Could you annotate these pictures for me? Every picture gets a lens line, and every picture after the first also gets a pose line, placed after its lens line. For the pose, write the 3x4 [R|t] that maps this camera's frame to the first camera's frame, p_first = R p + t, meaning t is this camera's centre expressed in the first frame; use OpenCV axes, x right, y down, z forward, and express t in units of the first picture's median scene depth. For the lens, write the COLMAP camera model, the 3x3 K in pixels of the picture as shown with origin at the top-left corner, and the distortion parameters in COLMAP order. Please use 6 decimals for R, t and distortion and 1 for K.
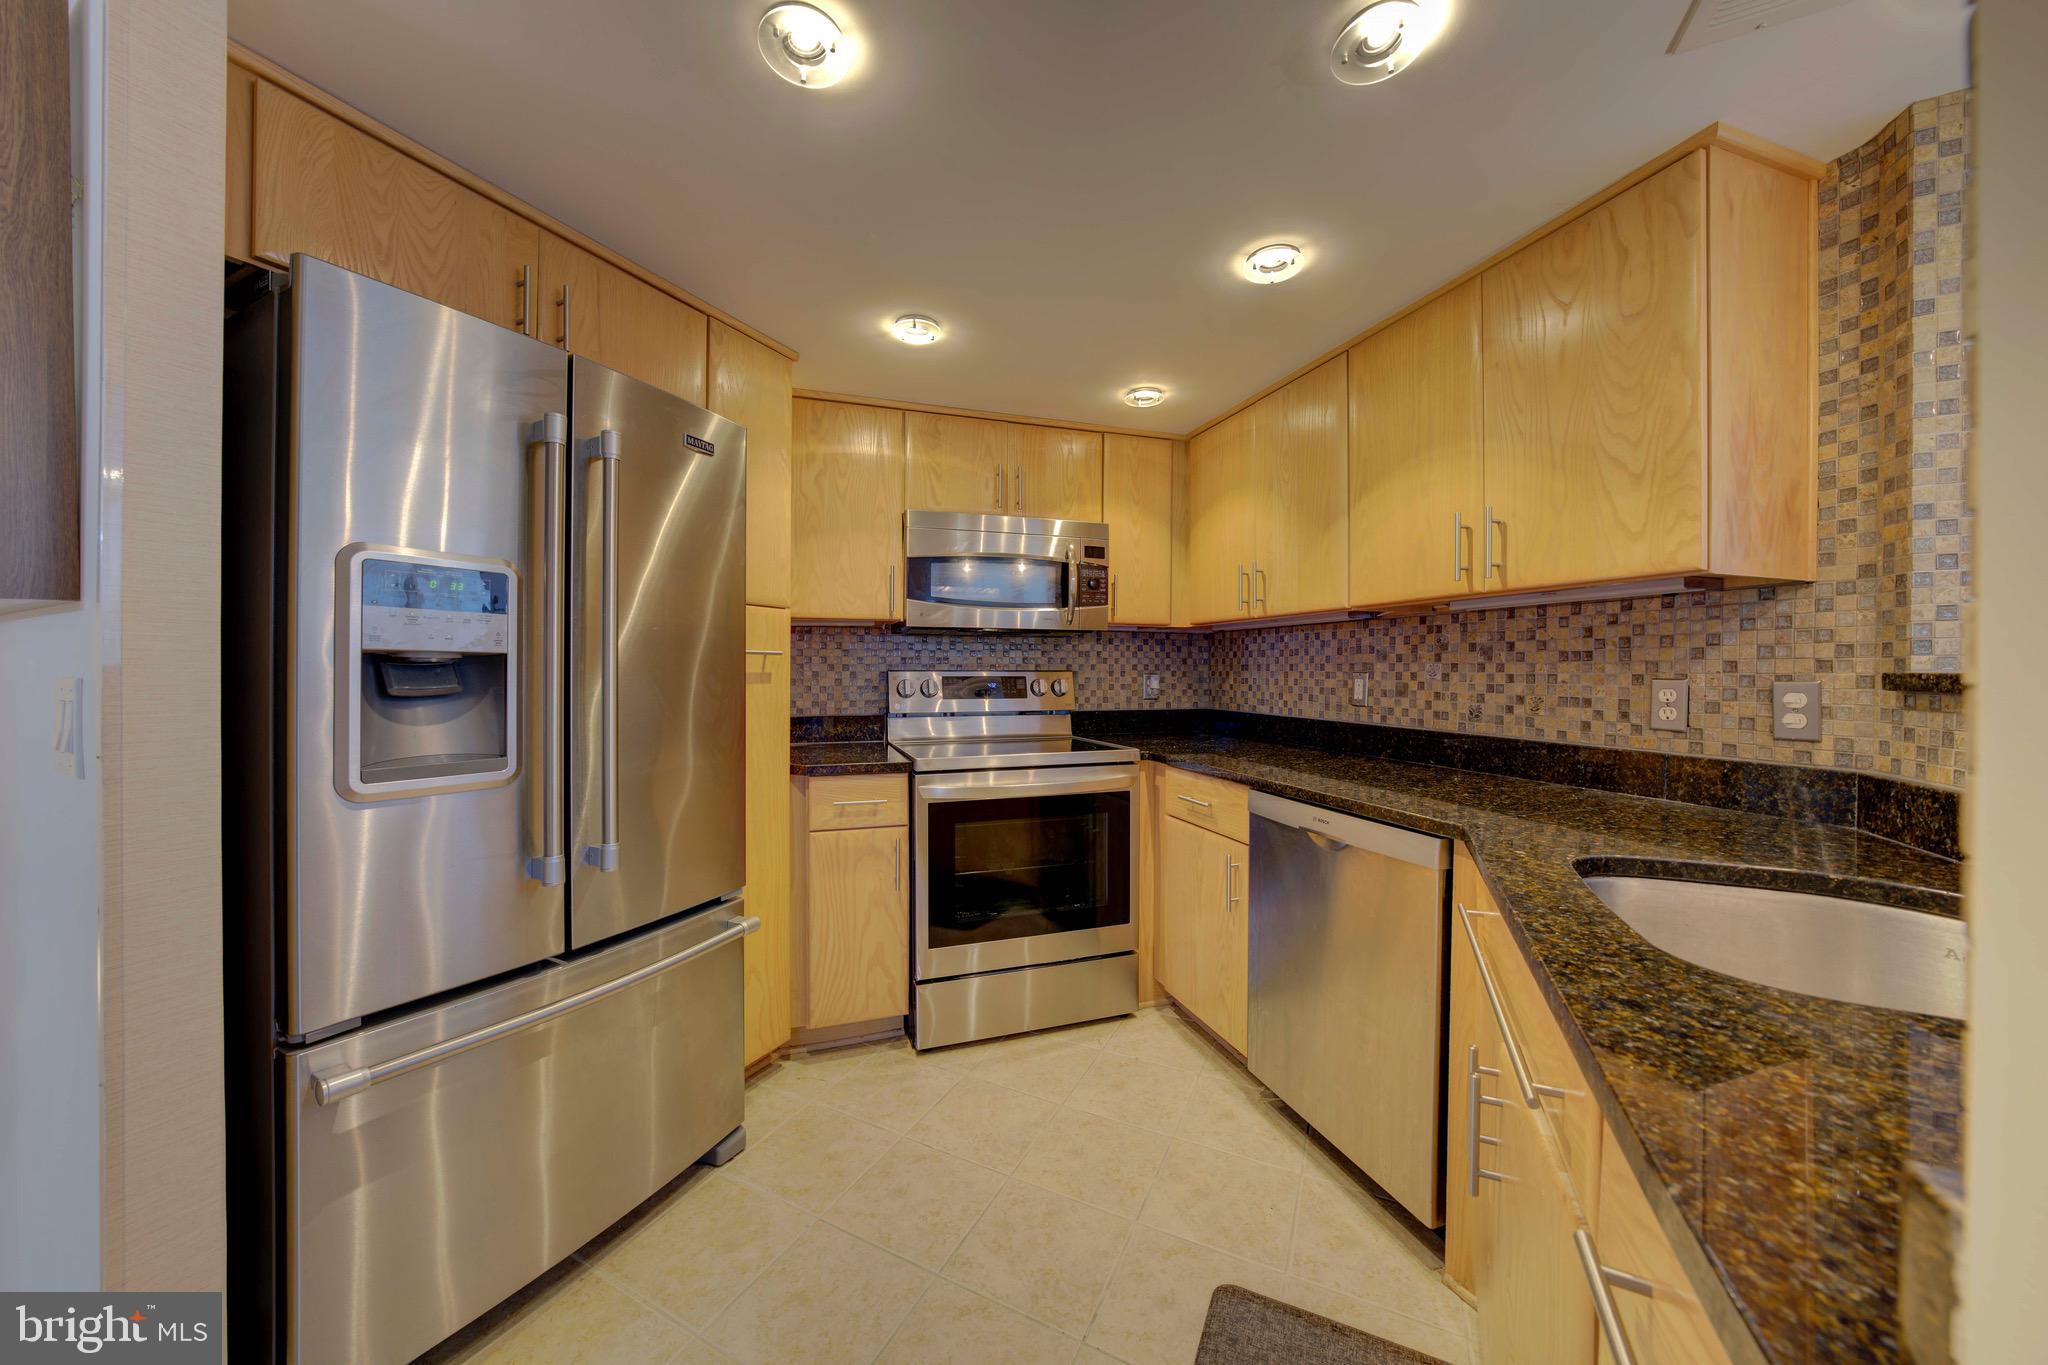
lens RADIAL K [[706.2, 0, 1021.6], [0, 706.2, 675.4], [0, 0, 1]] dist [-0.026321, 0.005306]
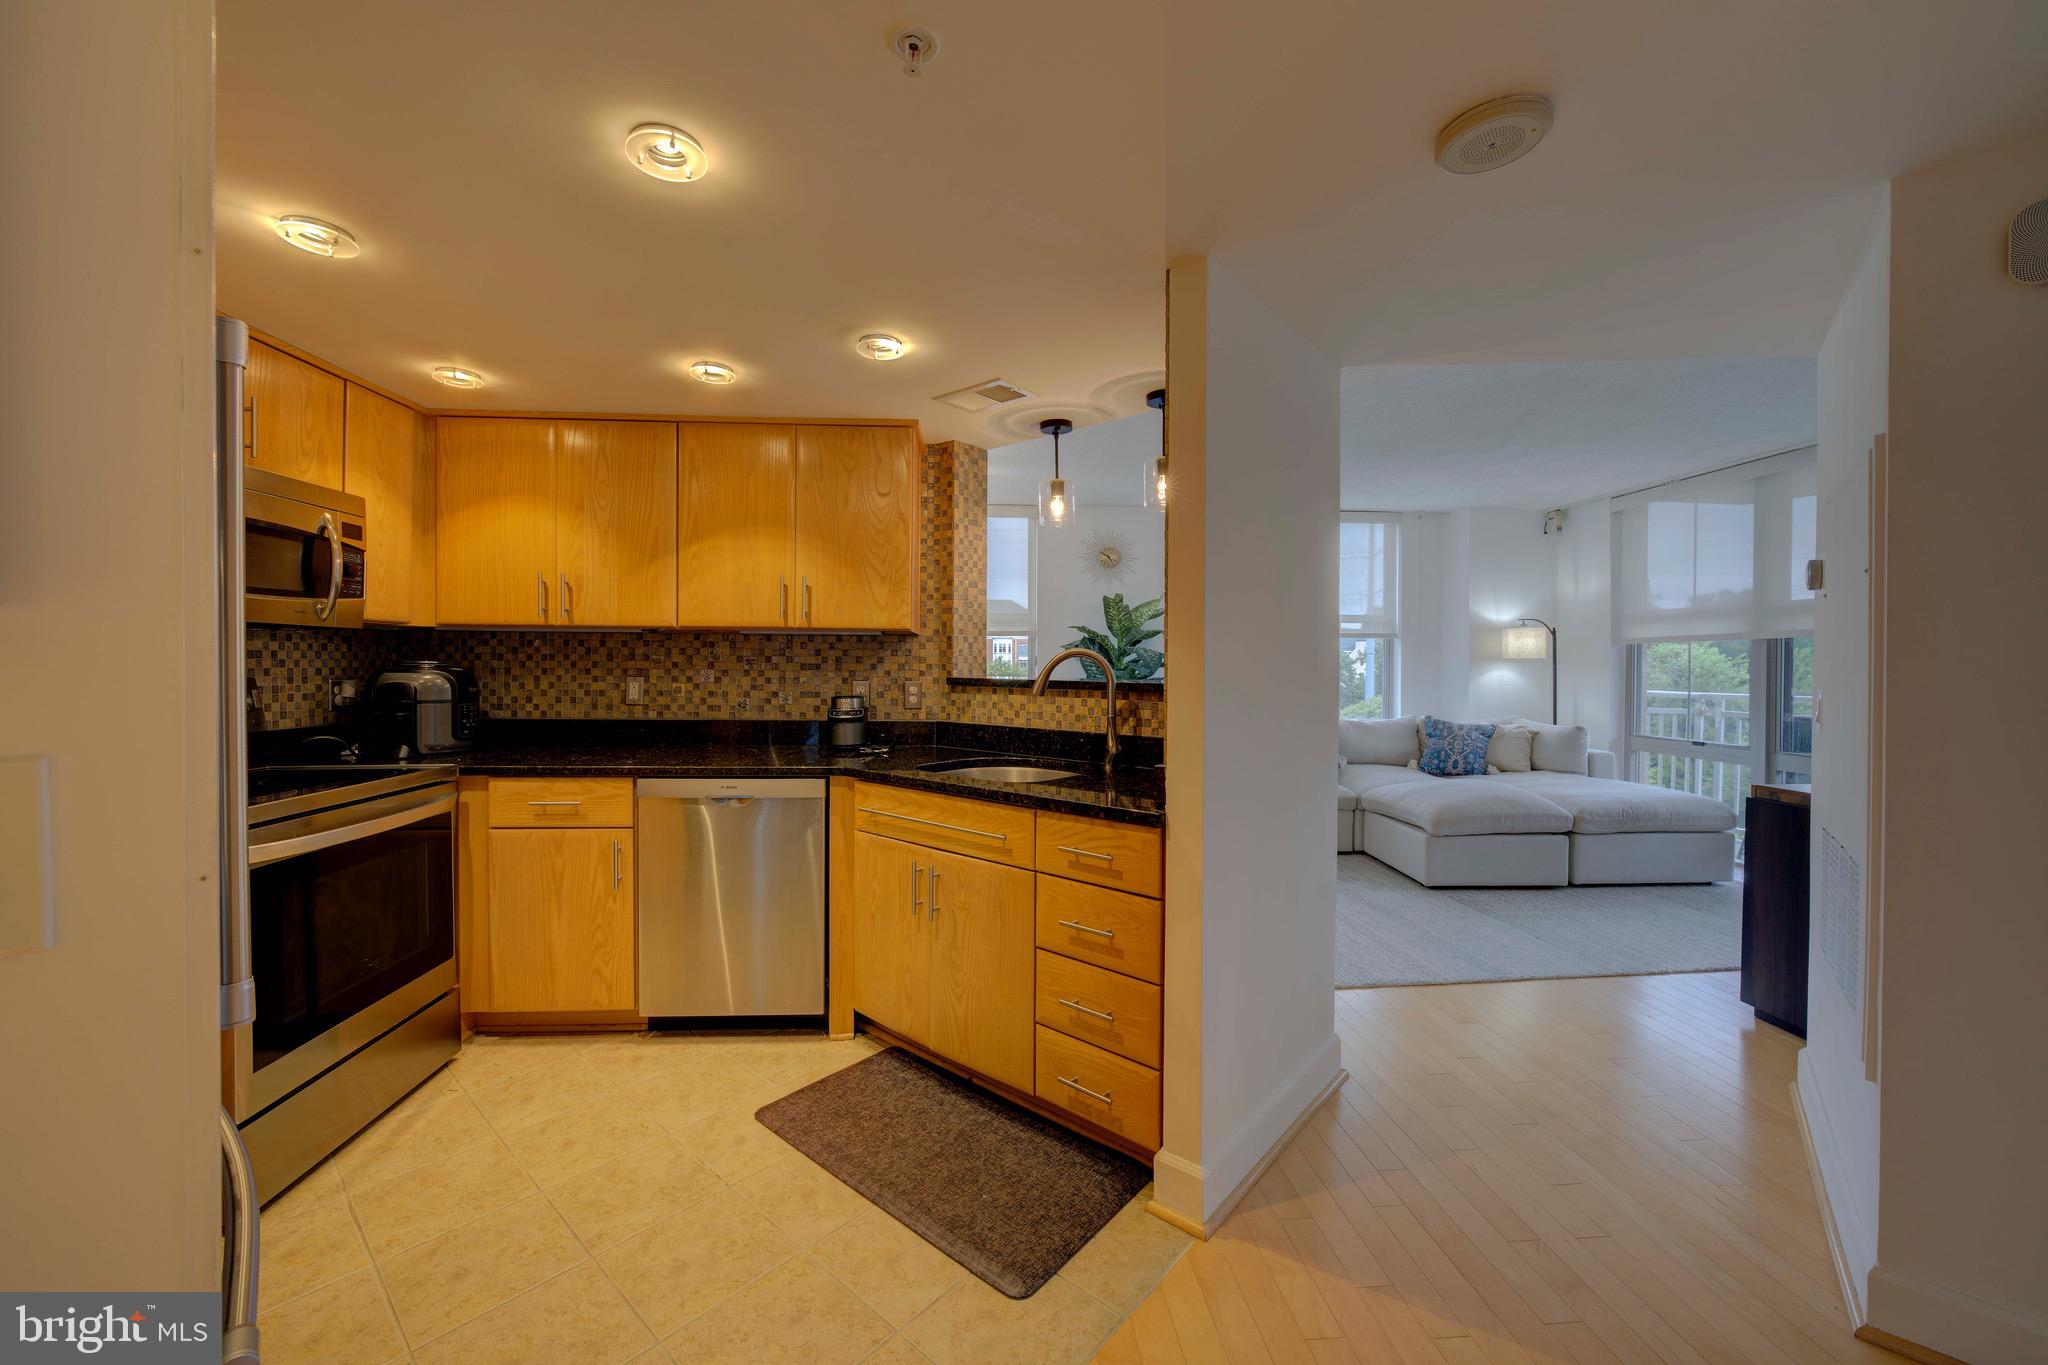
lens RADIAL K [[785.7, 0, 1018.8], [0, 785.7, 674.8], [0, 0, 1]] dist [-0.012360, 0.000832]
pose [[0.248831, -0.012855, 0.968462, -0.813580], [0.001982, 0.999917, 0.012764, -0.029043], [-0.968545, -0.001257, 0.248836, 0.056080]]
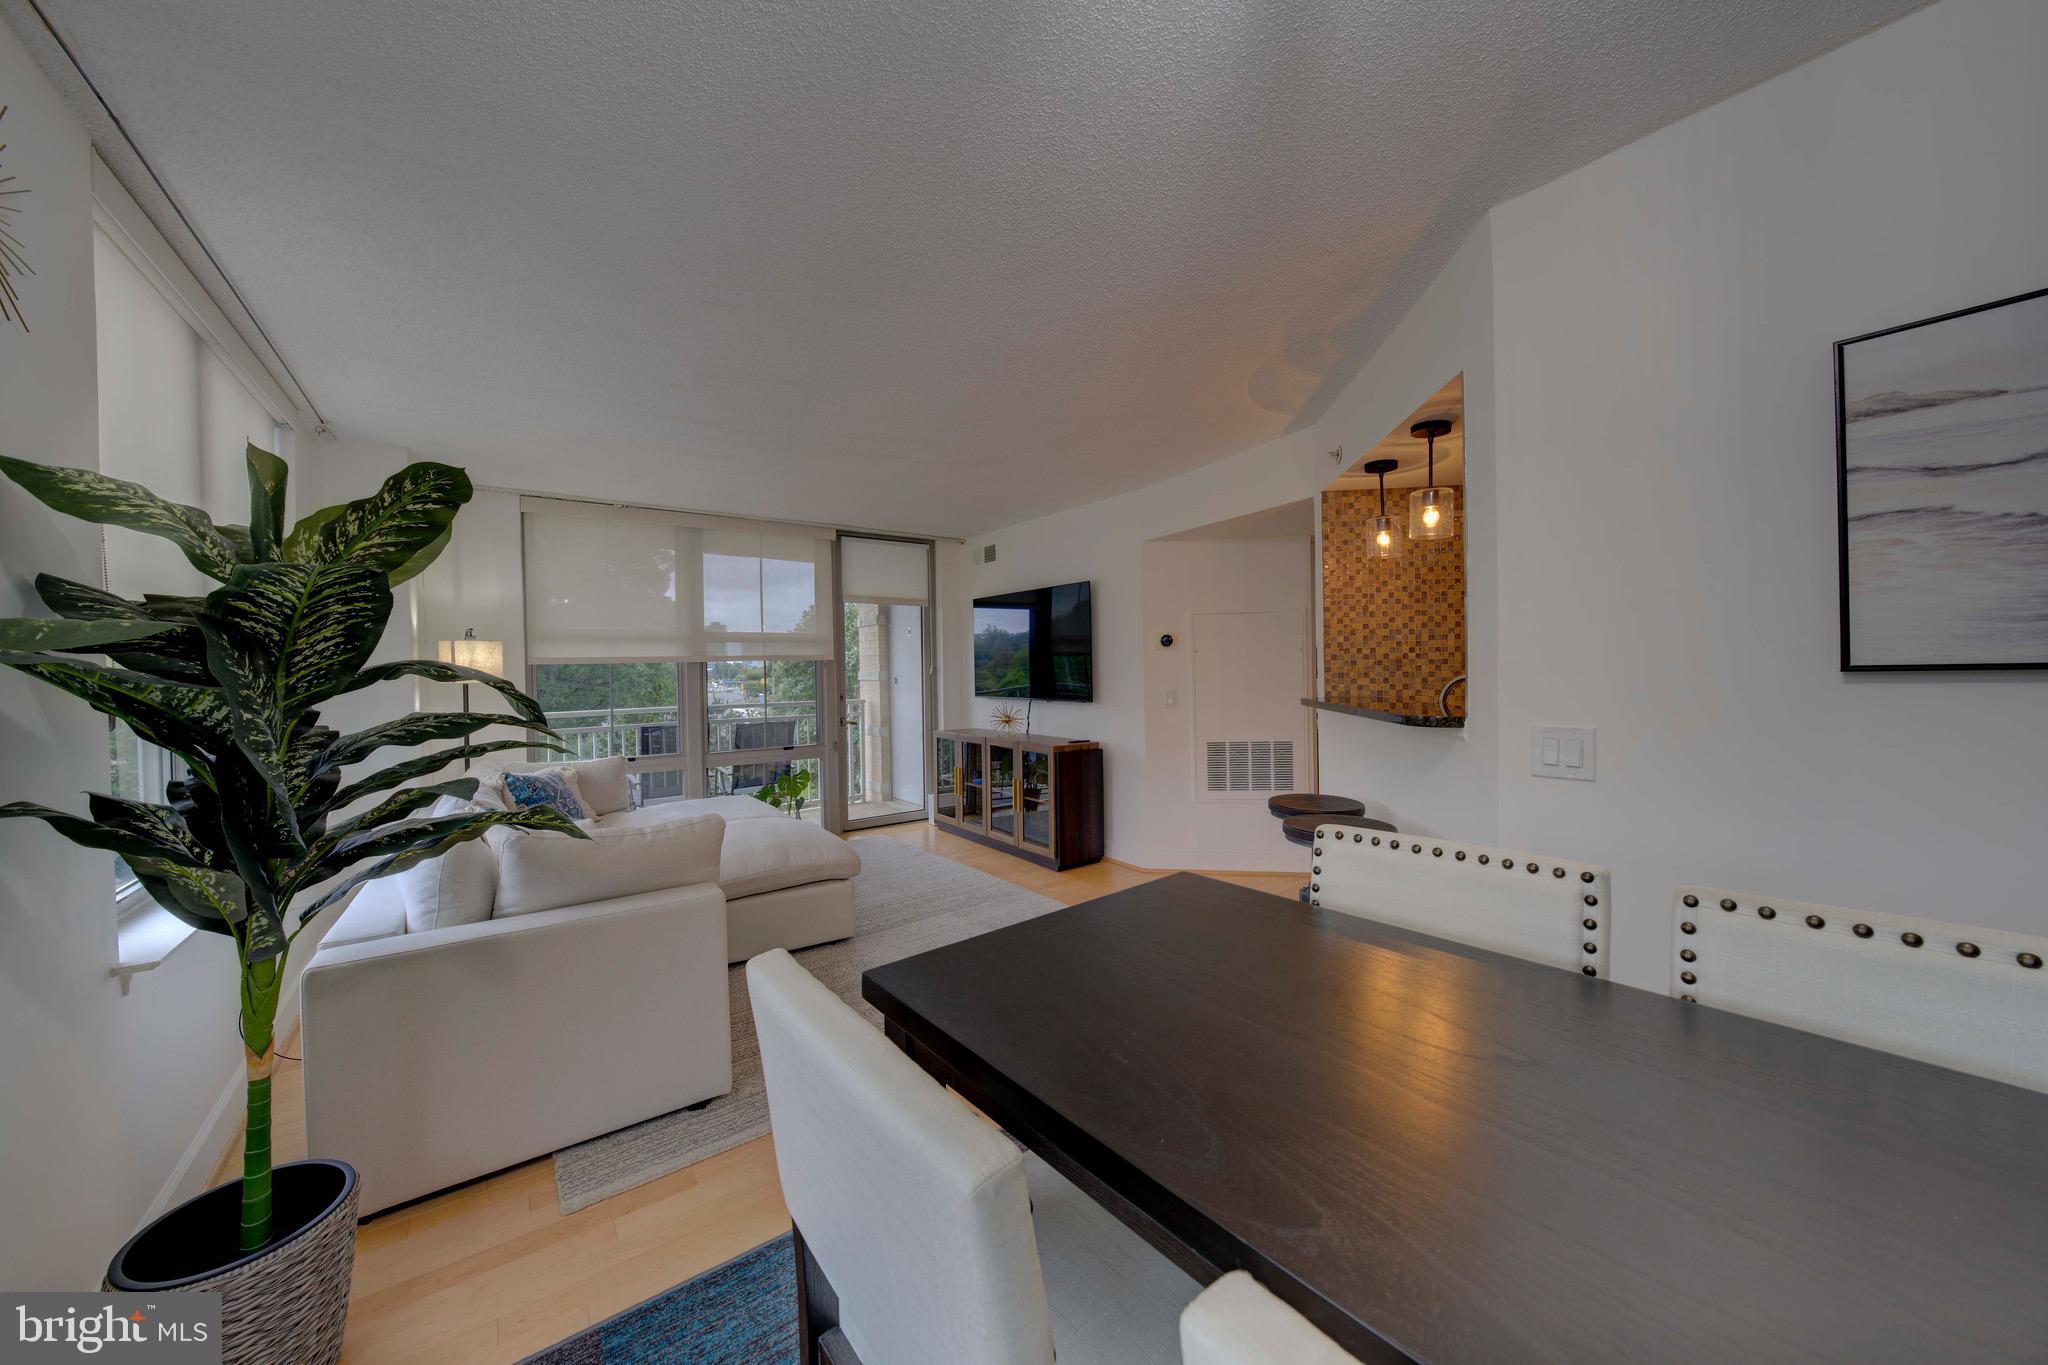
lens RADIAL K [[706.2, 0, 1023.0], [0, 706.2, 674.1], [0, 0, 1]] dist [-0.026321, 0.005306]
pose [[-0.944818, 0.015958, -0.327207, 1.862296], [0.011375, 0.999809, 0.015916, -0.089729], [0.327398, 0.011316, -0.944819, 1.339580]]
